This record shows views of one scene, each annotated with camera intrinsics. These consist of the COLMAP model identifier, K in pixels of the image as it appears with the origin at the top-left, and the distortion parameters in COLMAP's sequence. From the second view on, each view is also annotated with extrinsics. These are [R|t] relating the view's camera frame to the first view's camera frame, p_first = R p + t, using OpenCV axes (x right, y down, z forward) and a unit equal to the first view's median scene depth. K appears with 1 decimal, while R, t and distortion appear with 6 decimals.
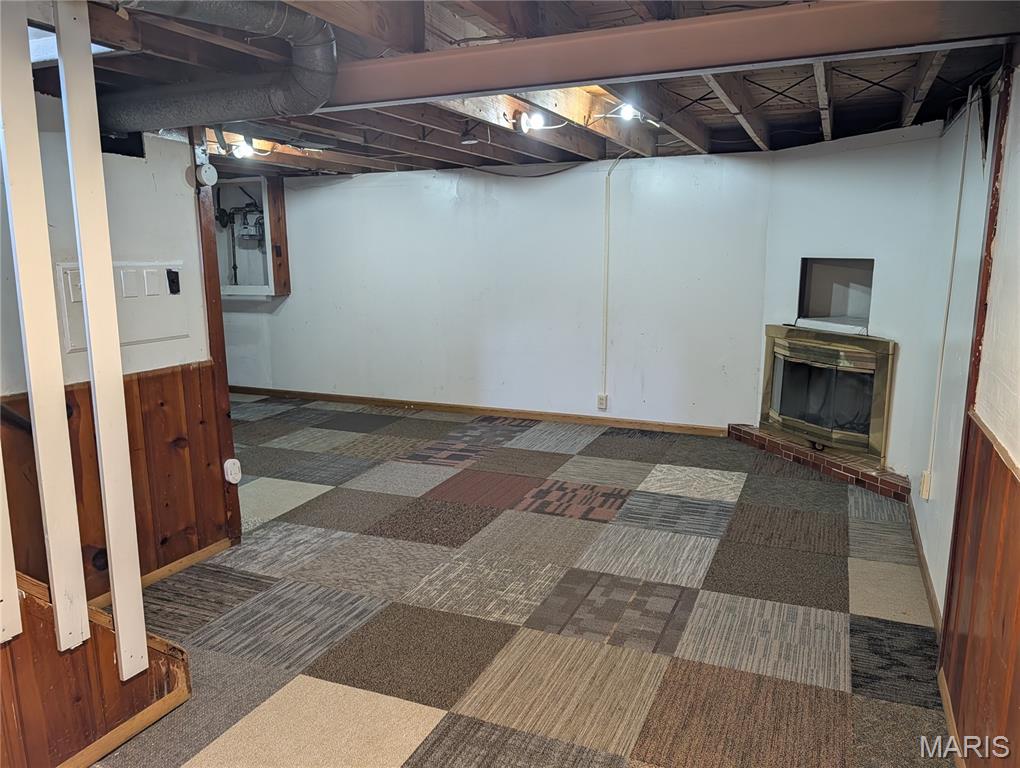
lens RADIAL K [[768.1, 0, 510.0], [0, 768.1, 384.0], [0, 0, 1]] dist [0.069429, -0.001279]
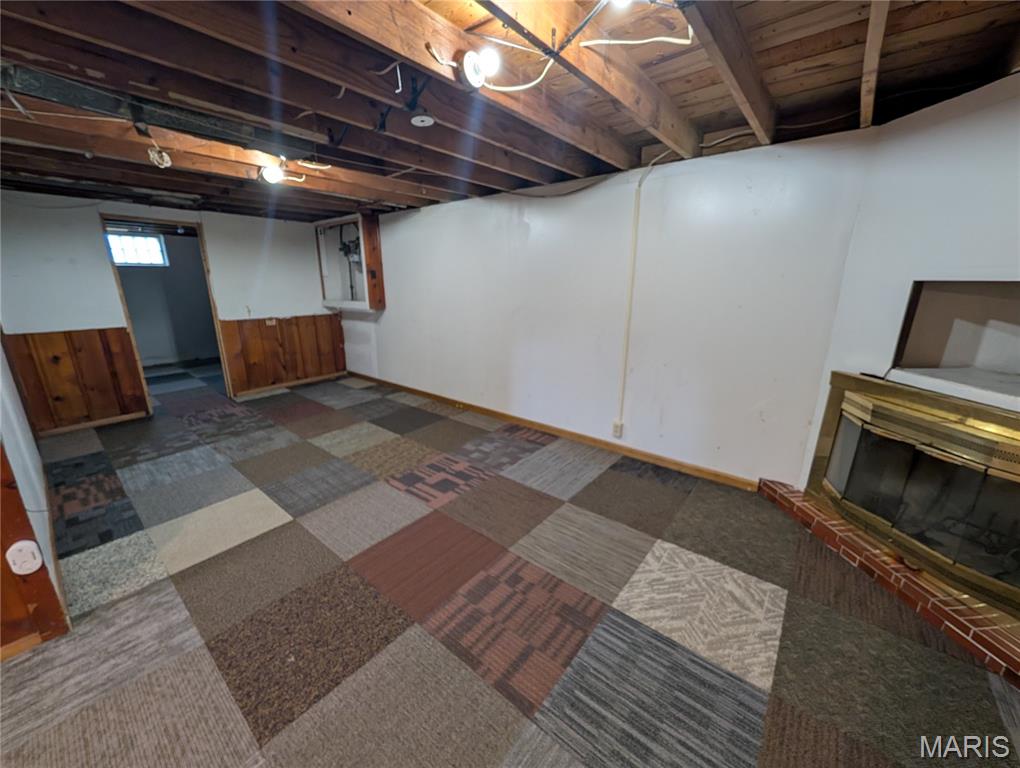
lens RADIAL K [[390.9, 0, 510.0], [0, 390.9, 384.0], [0, 0, 1]] dist [0.001403, 0.000282]
pose [[0.960450, 0.078111, -0.267272, 0.135117], [-0.054465, 0.994007, 0.094781, -0.085438], [0.273074, -0.076476, 0.958948, 0.561931]]
